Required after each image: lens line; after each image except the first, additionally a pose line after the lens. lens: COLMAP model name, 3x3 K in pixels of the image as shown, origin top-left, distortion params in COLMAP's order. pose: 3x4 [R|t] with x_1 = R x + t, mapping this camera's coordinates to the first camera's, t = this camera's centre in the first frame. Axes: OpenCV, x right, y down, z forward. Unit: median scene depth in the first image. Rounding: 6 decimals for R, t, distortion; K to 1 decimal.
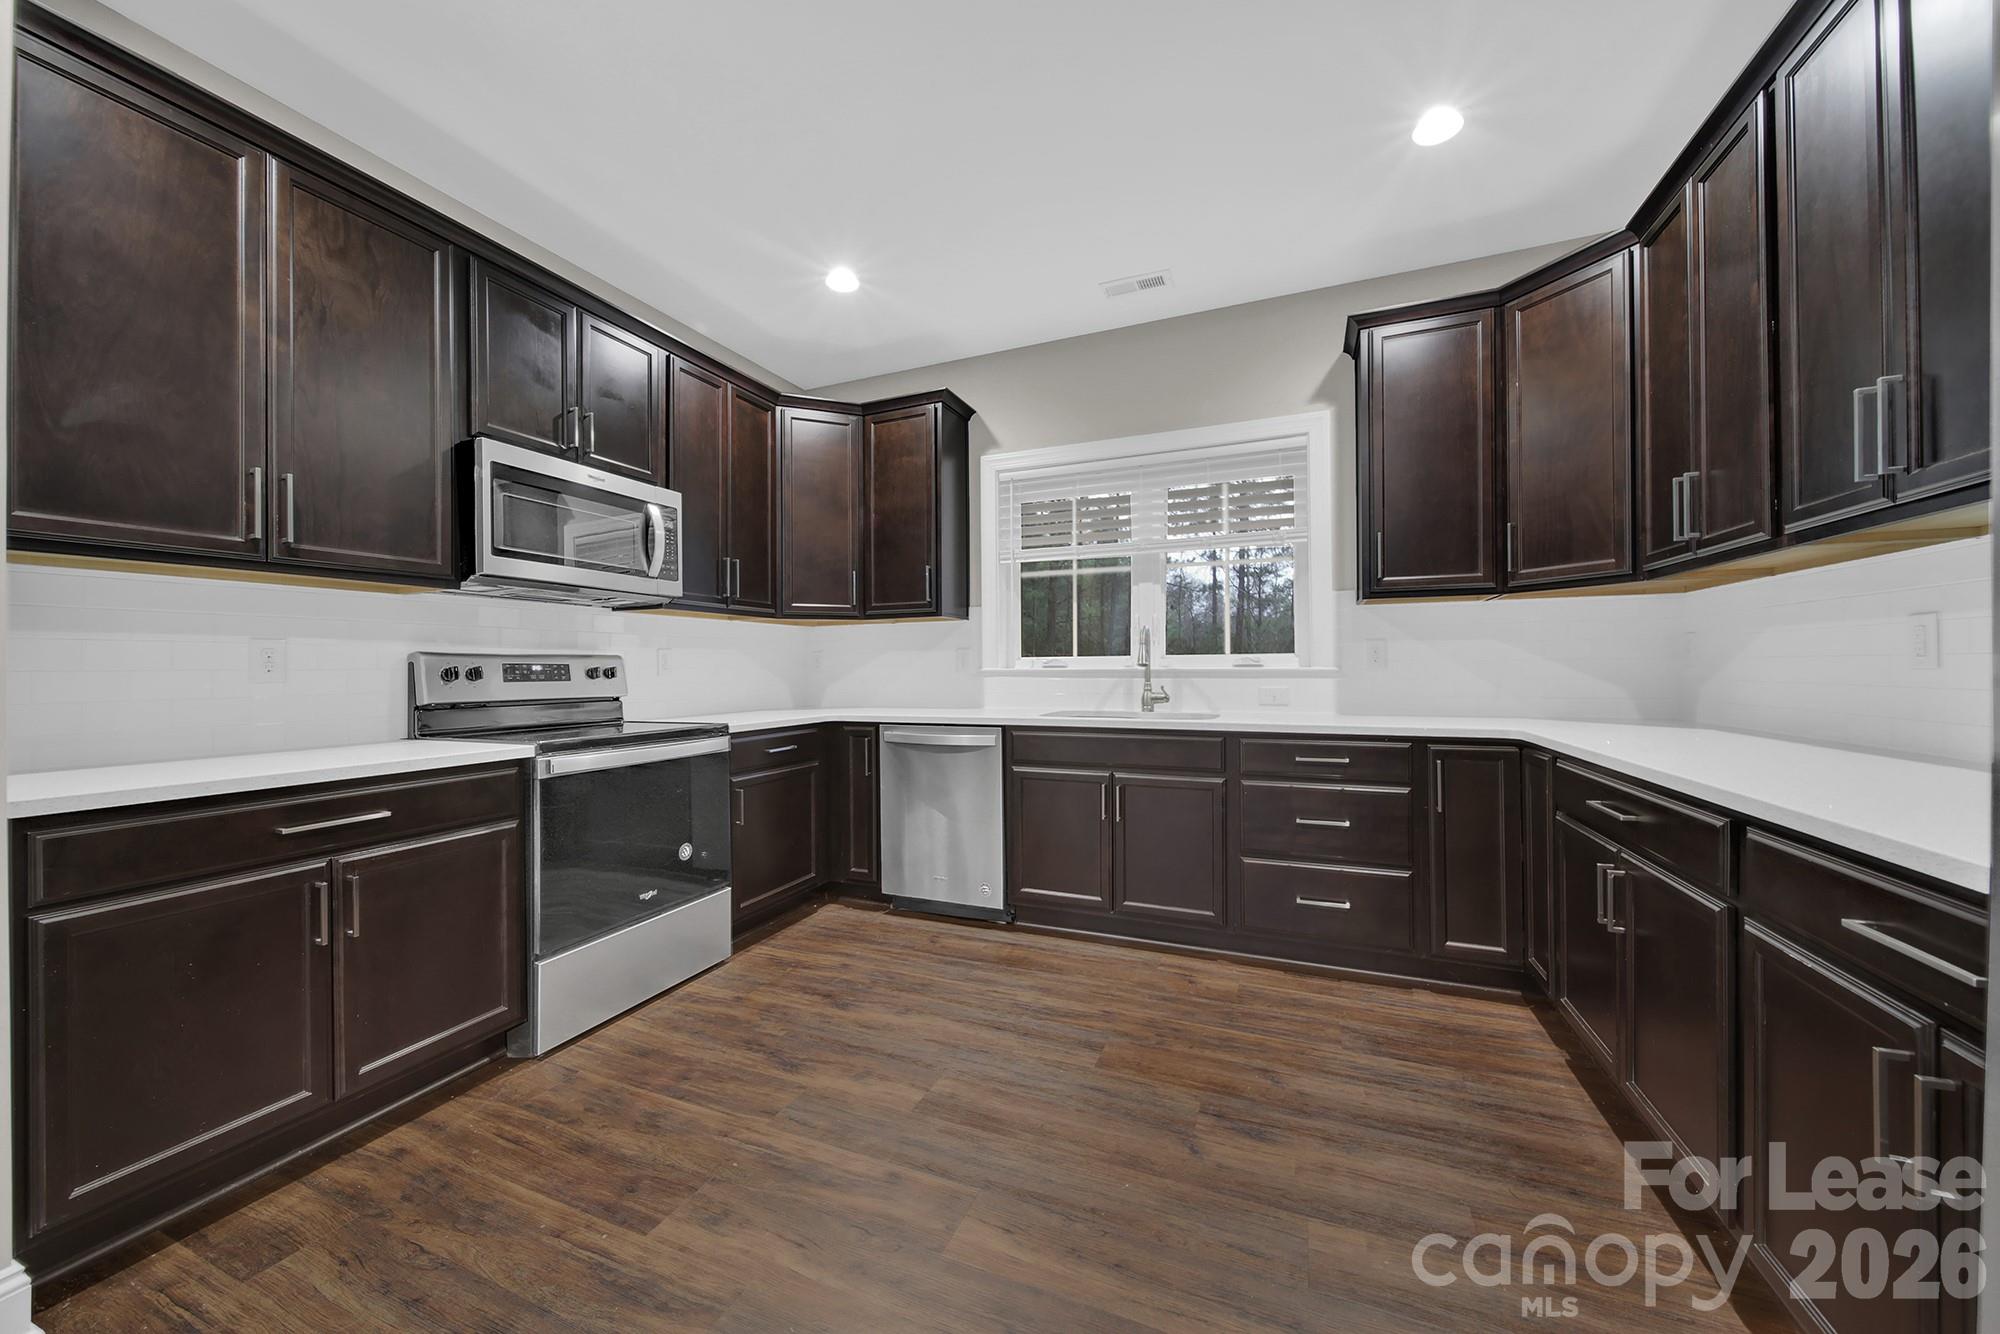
lens RADIAL K [[715.7, 0, 996.0], [0, 715.7, 666.8], [0, 0, 1]] dist [0.004004, -0.000982]
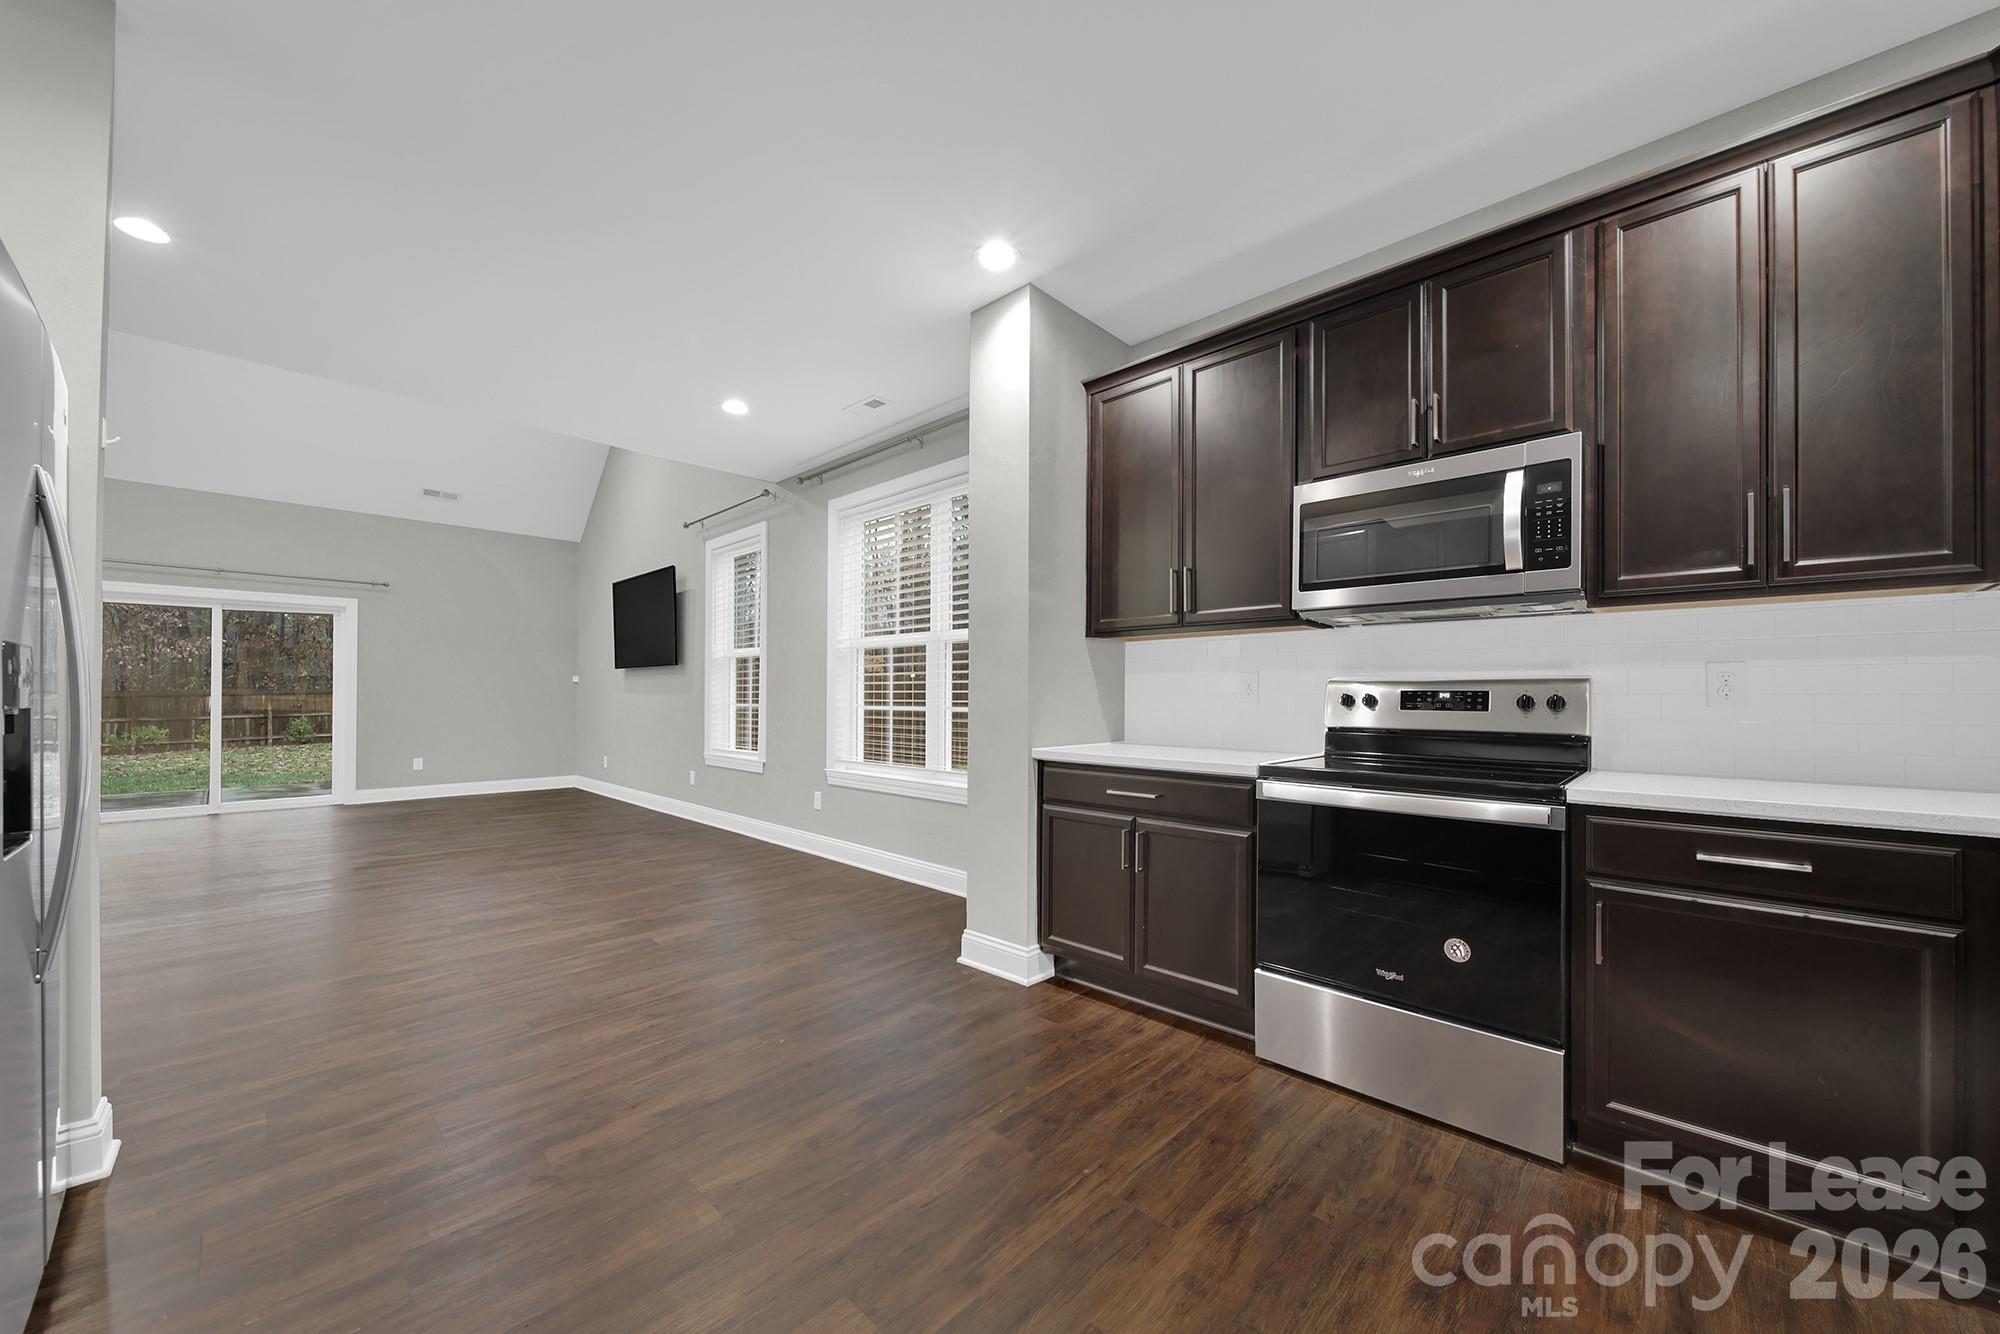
lens RADIAL K [[715.7, 0, 992.9], [0, 715.7, 692.8], [0, 0, 1]] dist [0.004004, -0.000982]
pose [[-0.357300, -0.002278, -0.933987, 0.393654], [-0.000532, 0.999997, -0.002235, 0.000517], [0.933990, -0.000302, -0.357300, 0.791315]]
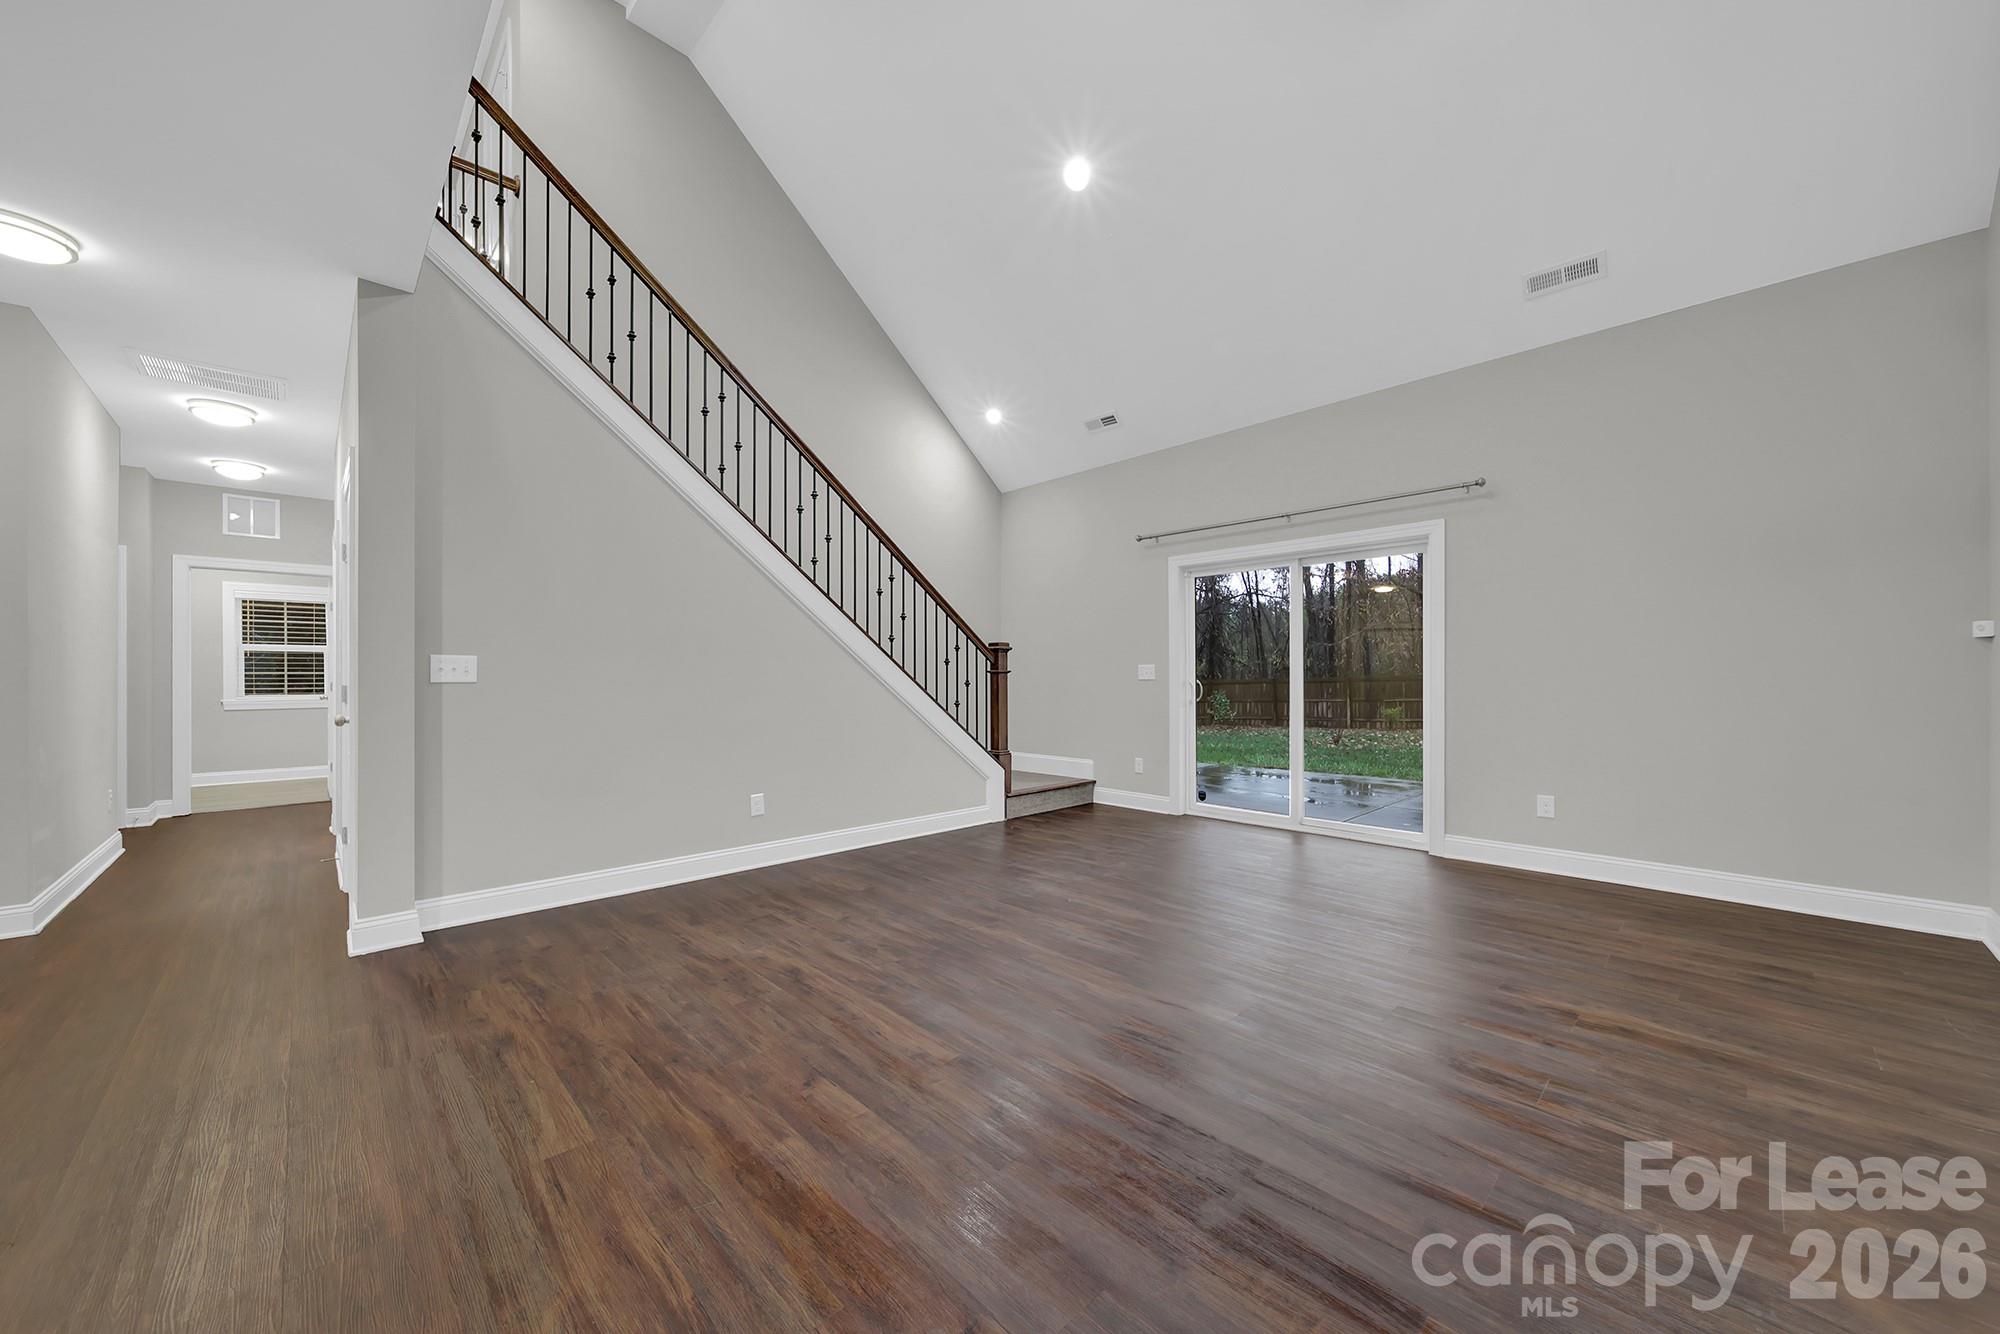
lens RADIAL K [[715.7, 0, 993.7], [0, 715.7, 676.5], [0, 0, 1]] dist [0.004004, -0.000982]
pose [[-0.917045, 0.009620, 0.398667, -1.032480], [0.008046, 0.999952, -0.005620, 0.002000], [-0.398702, -0.001946, -0.917079, -0.559353]]
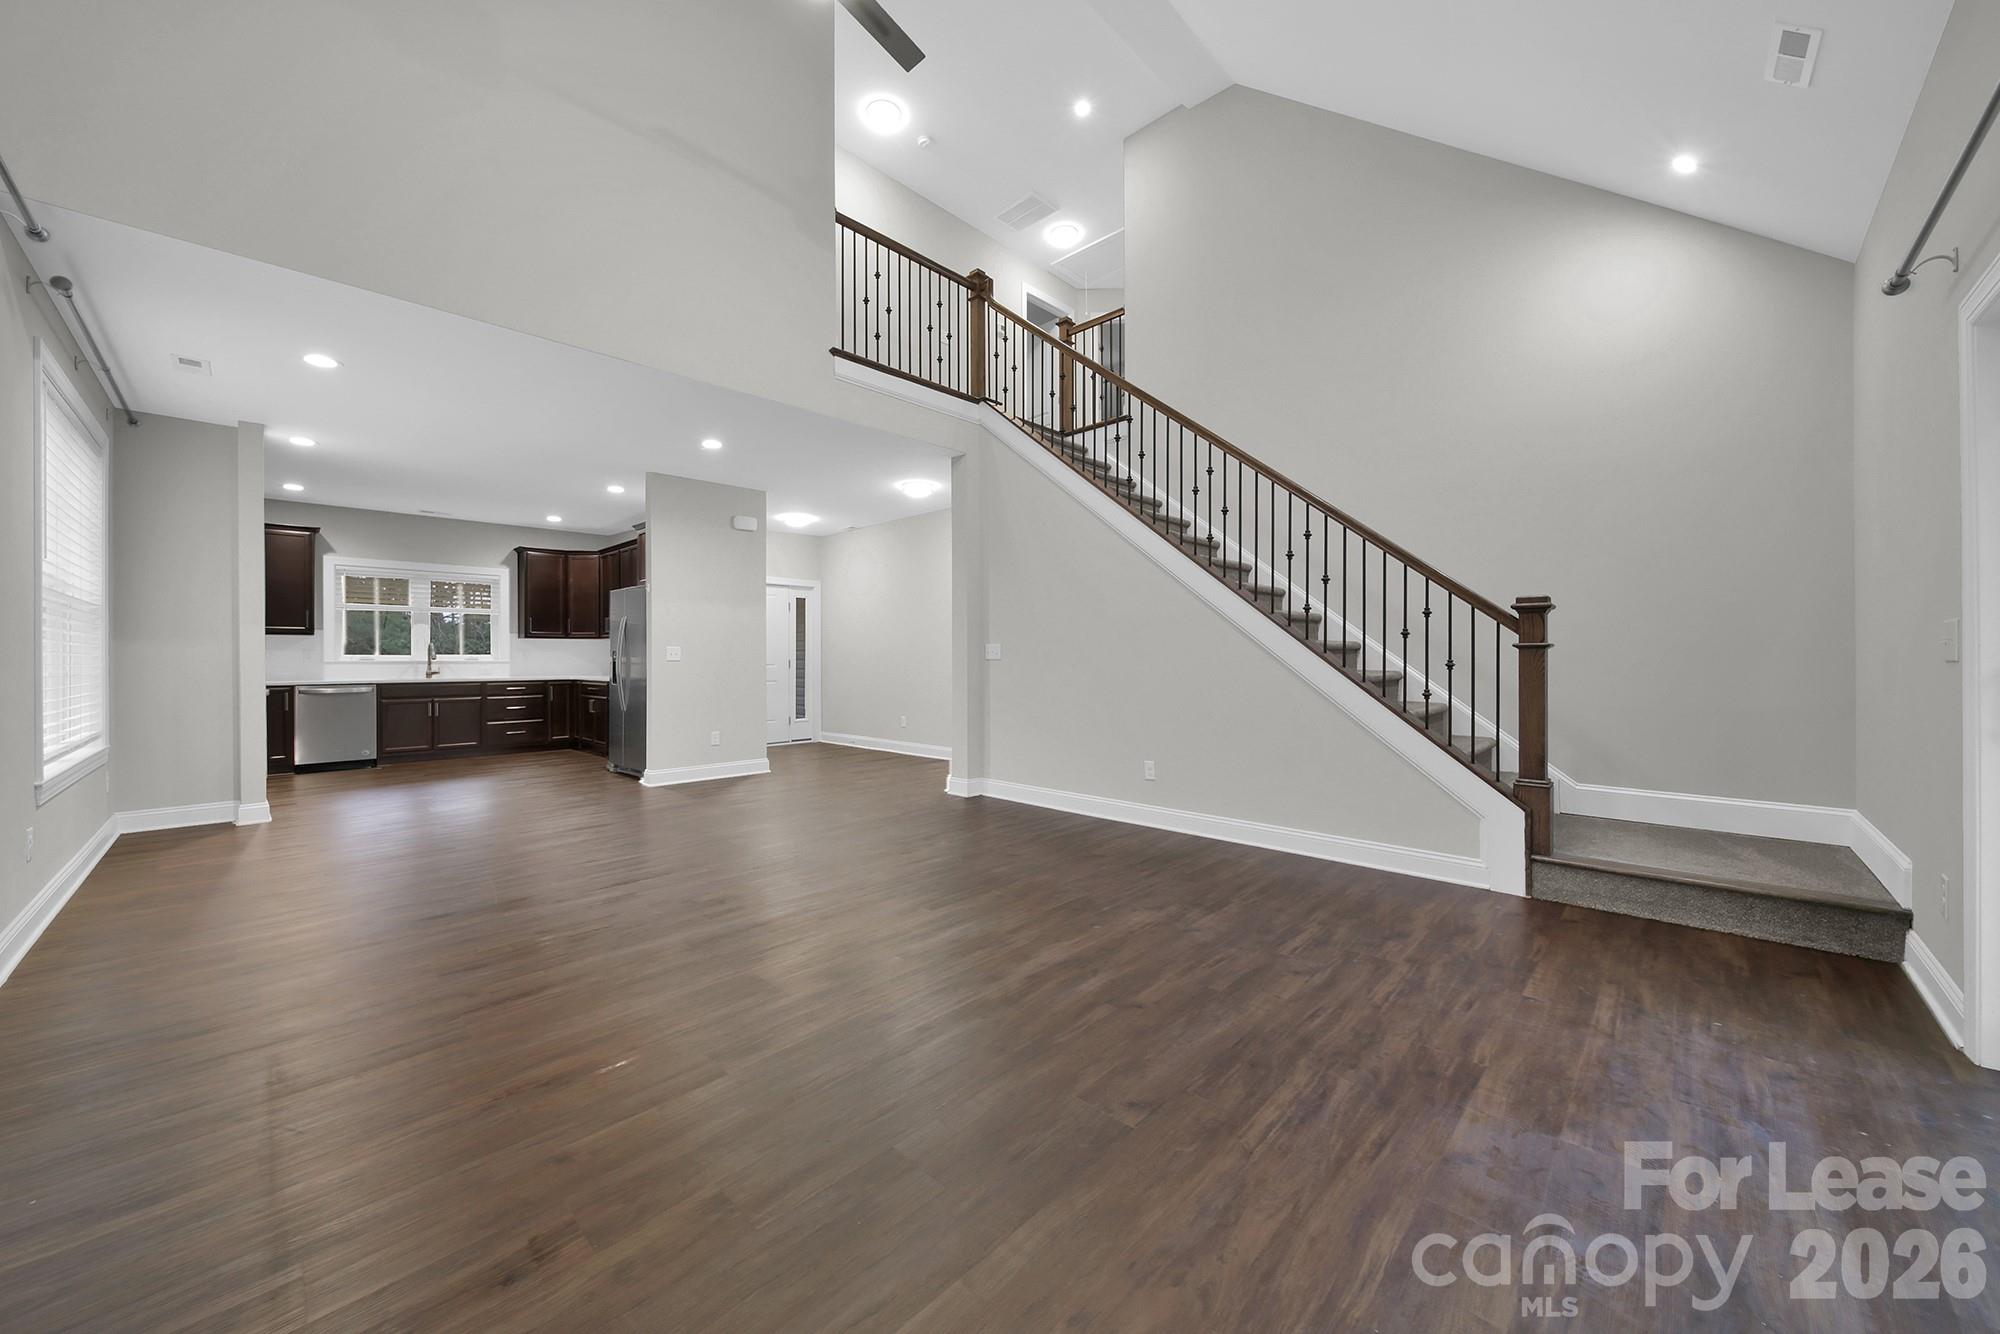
lens RADIAL K [[715.7, 0, 994.9], [0, 715.7, 658.1], [0, 0, 1]] dist [0.004004, -0.000982]
pose [[0.363488, 0.005902, 0.931580, -1.733819], [-0.001793, 0.999983, -0.005635, 0.006689], [-0.931597, 0.000378, 0.363492, -2.146819]]
